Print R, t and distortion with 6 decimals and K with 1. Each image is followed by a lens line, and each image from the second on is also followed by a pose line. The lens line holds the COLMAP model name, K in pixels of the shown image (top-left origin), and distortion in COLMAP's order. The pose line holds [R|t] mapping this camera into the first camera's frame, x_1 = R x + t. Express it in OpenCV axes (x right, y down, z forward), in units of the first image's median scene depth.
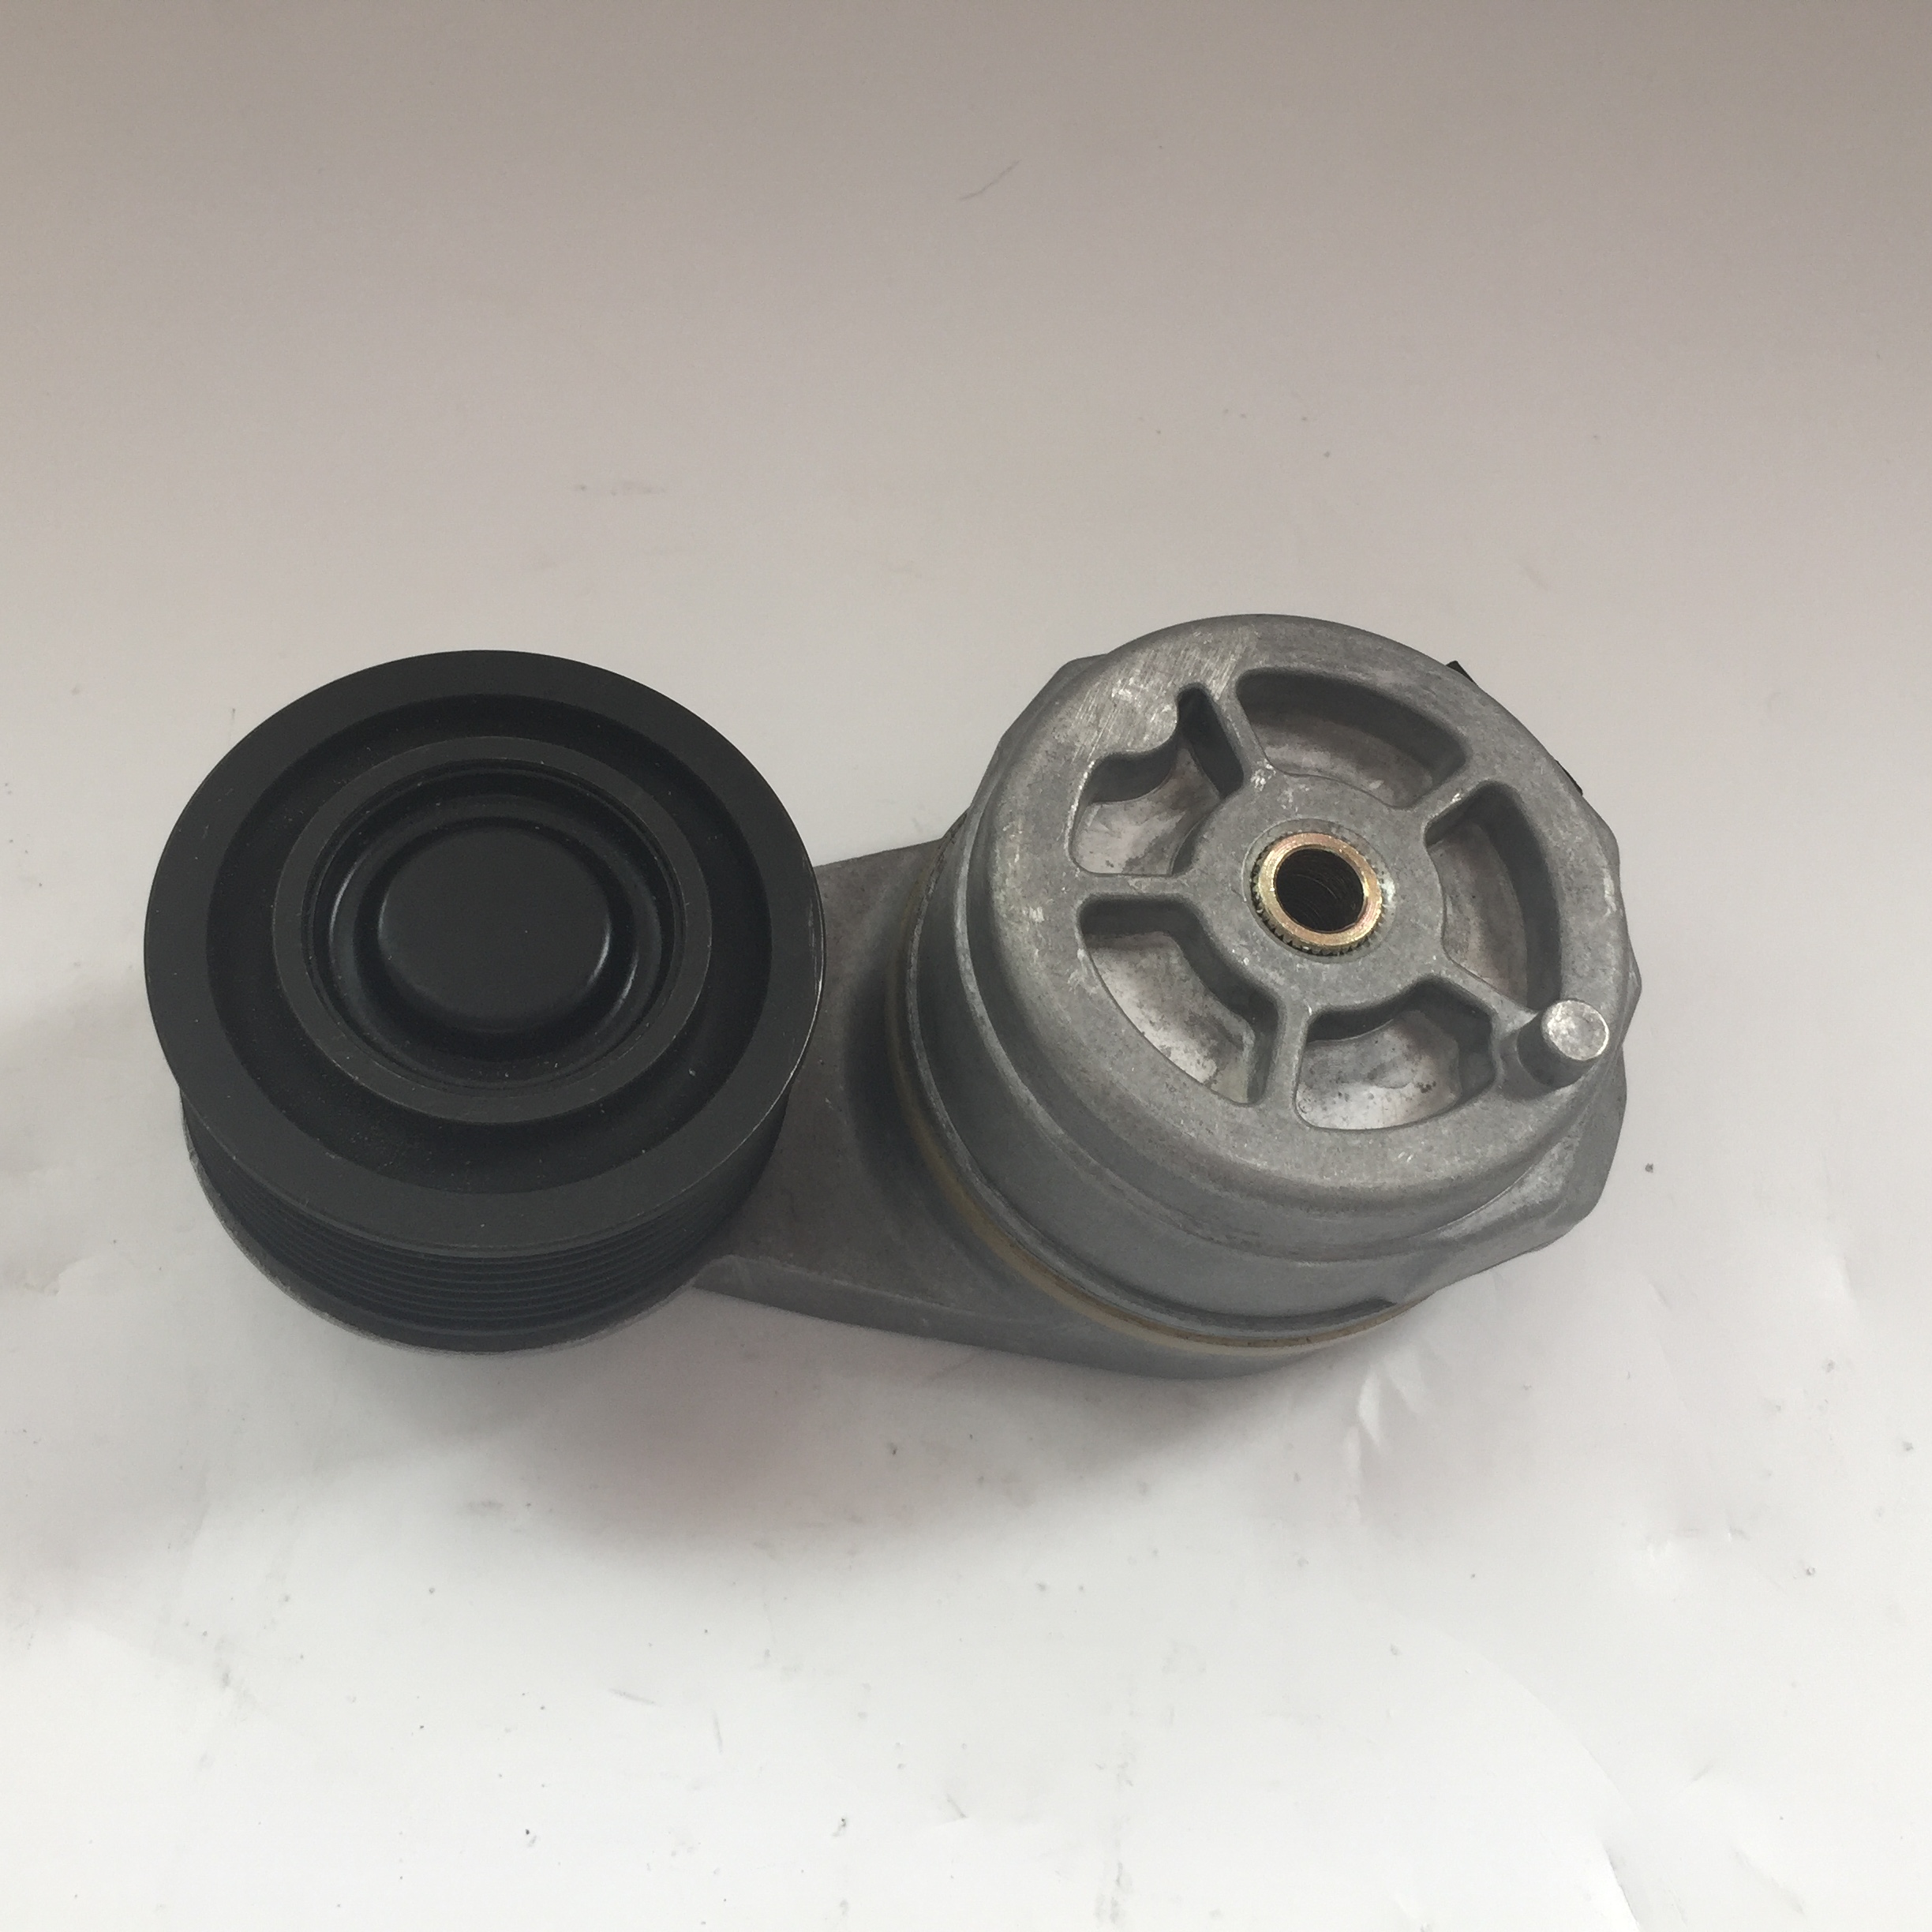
lens RADIAL K [[2293.3, 0, 966.0], [0, 2293.3, 966.0], [0, 0, 1]] dist [0.062705, -0.075106]
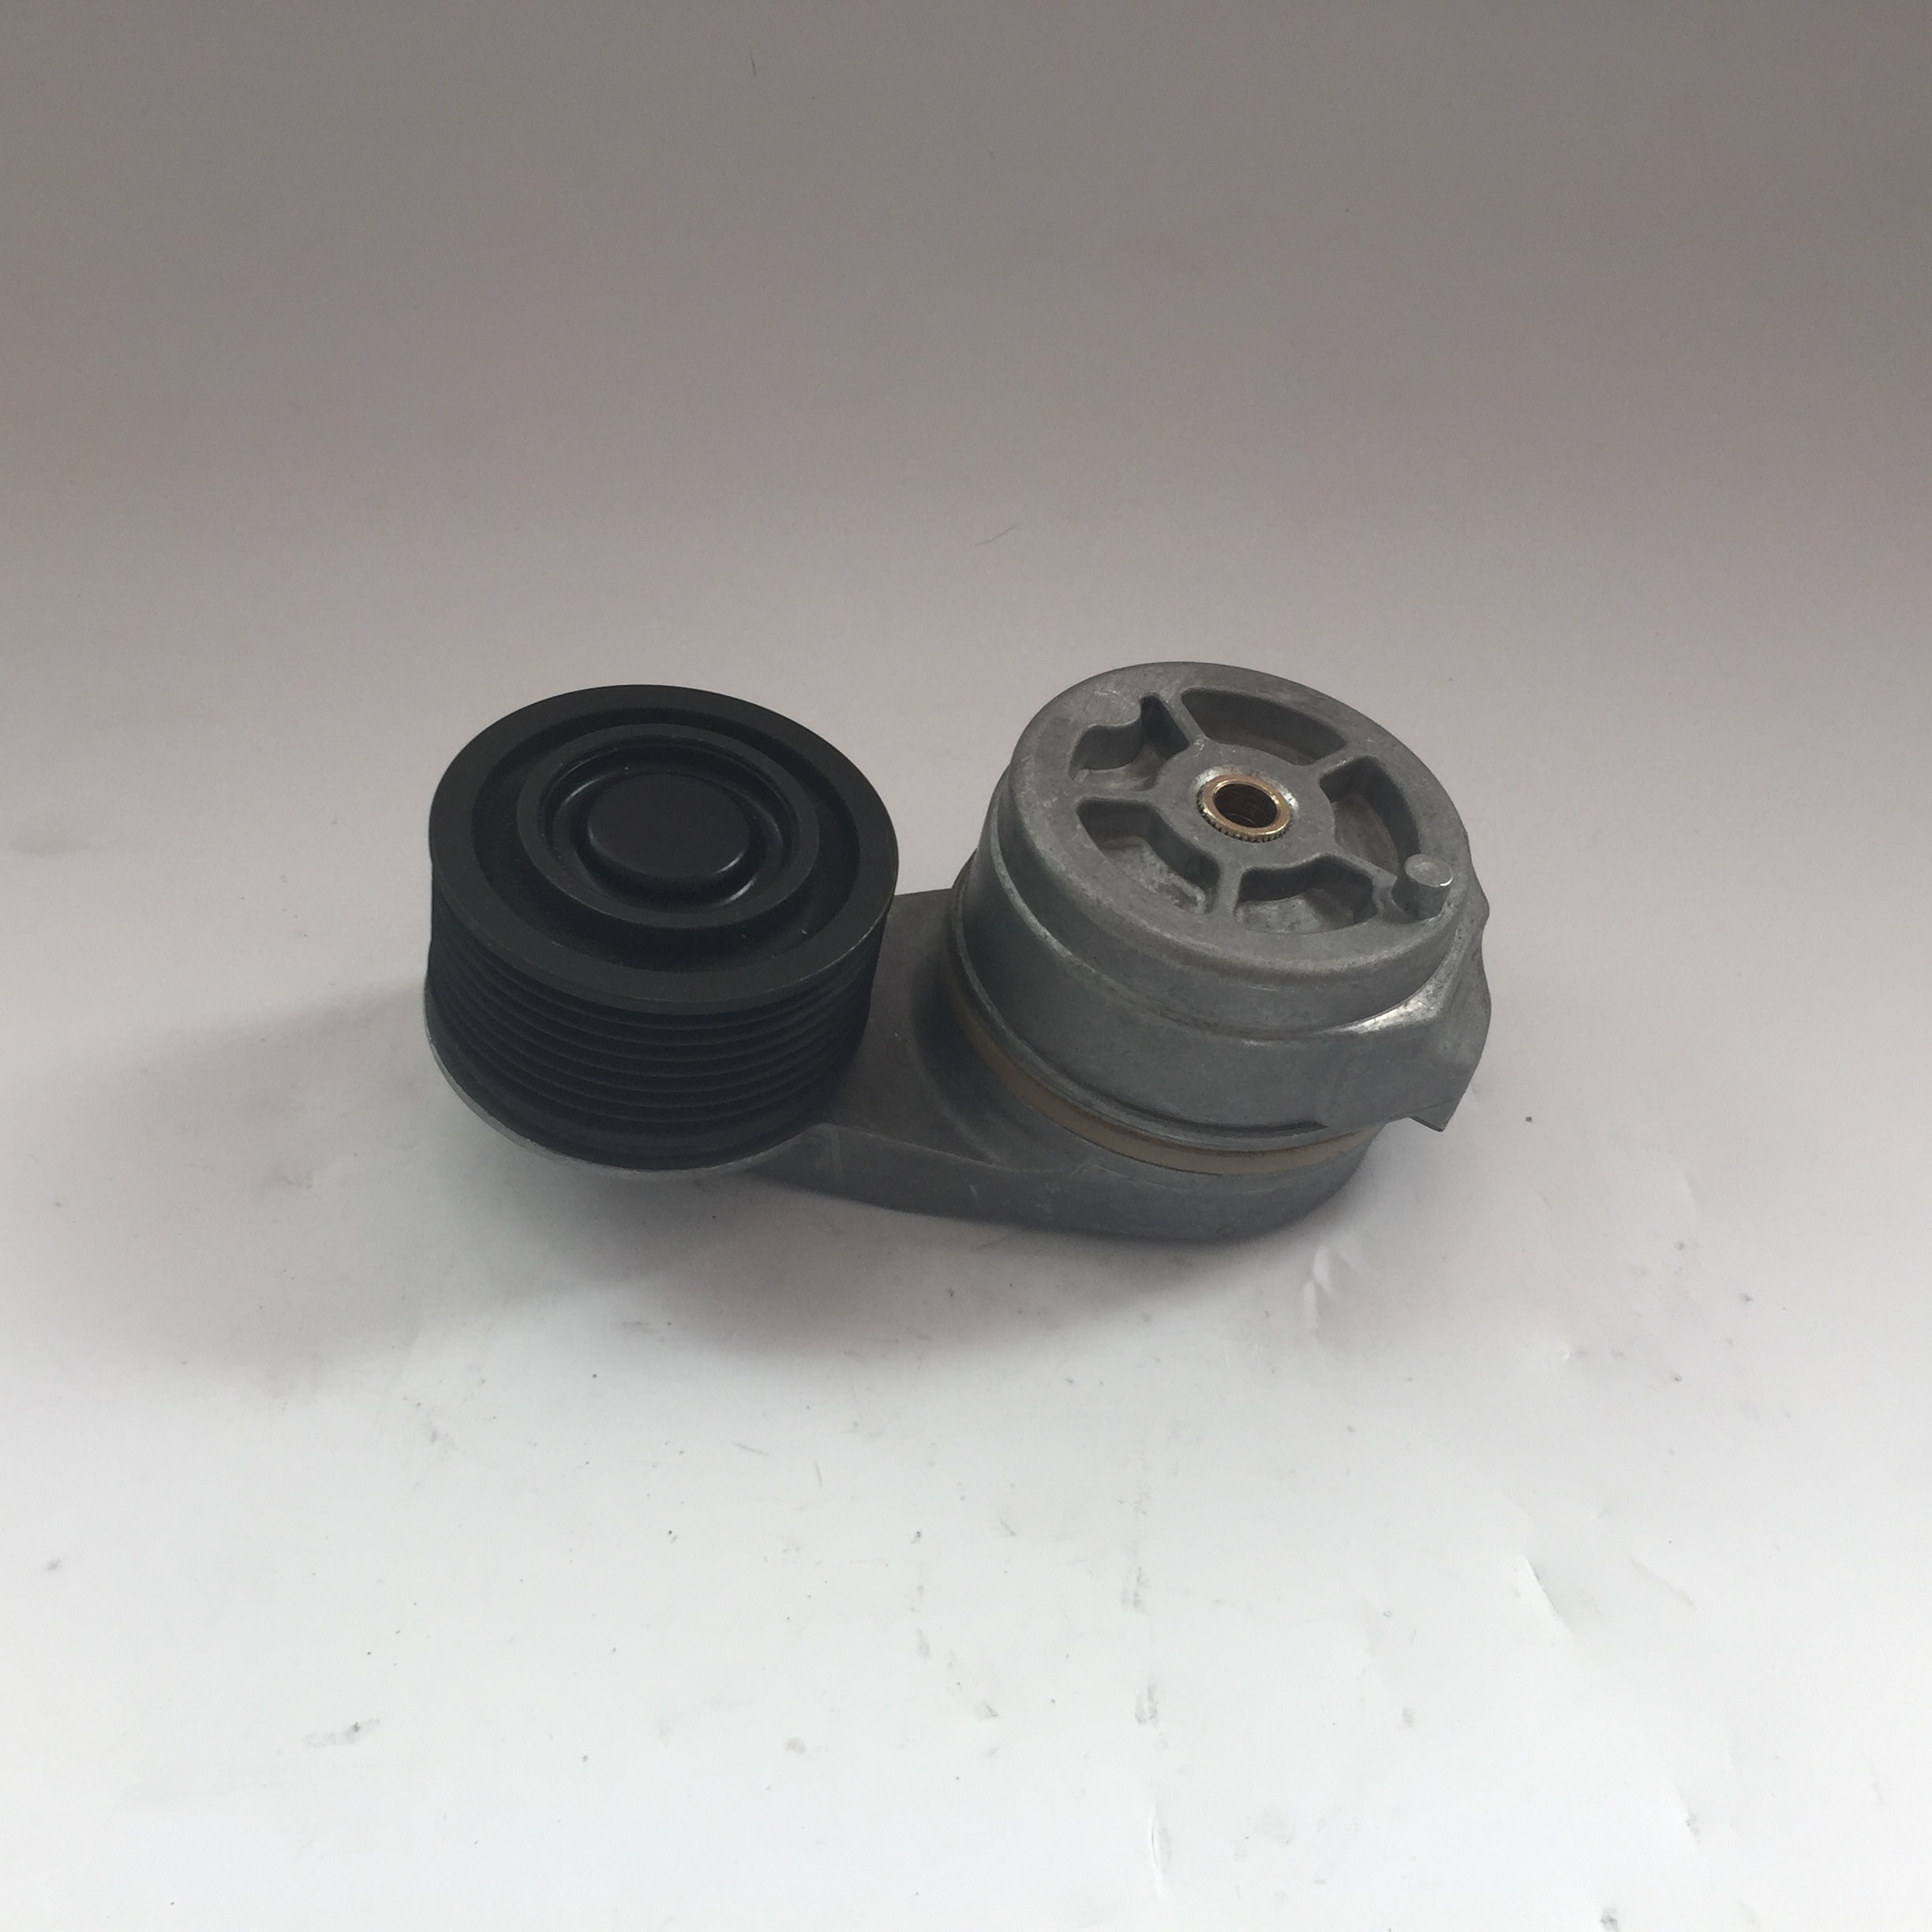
lens RADIAL K [[2293.3, 0, 966.0], [0, 2293.3, 966.0], [0, 0, 1]] dist [0.062705, -0.075106]
pose [[0.999732, -0.023127, -0.001411, -0.018615], [0.021293, 0.941072, -0.337535, 0.515167], [0.009134, 0.337414, 0.941312, -0.293660]]
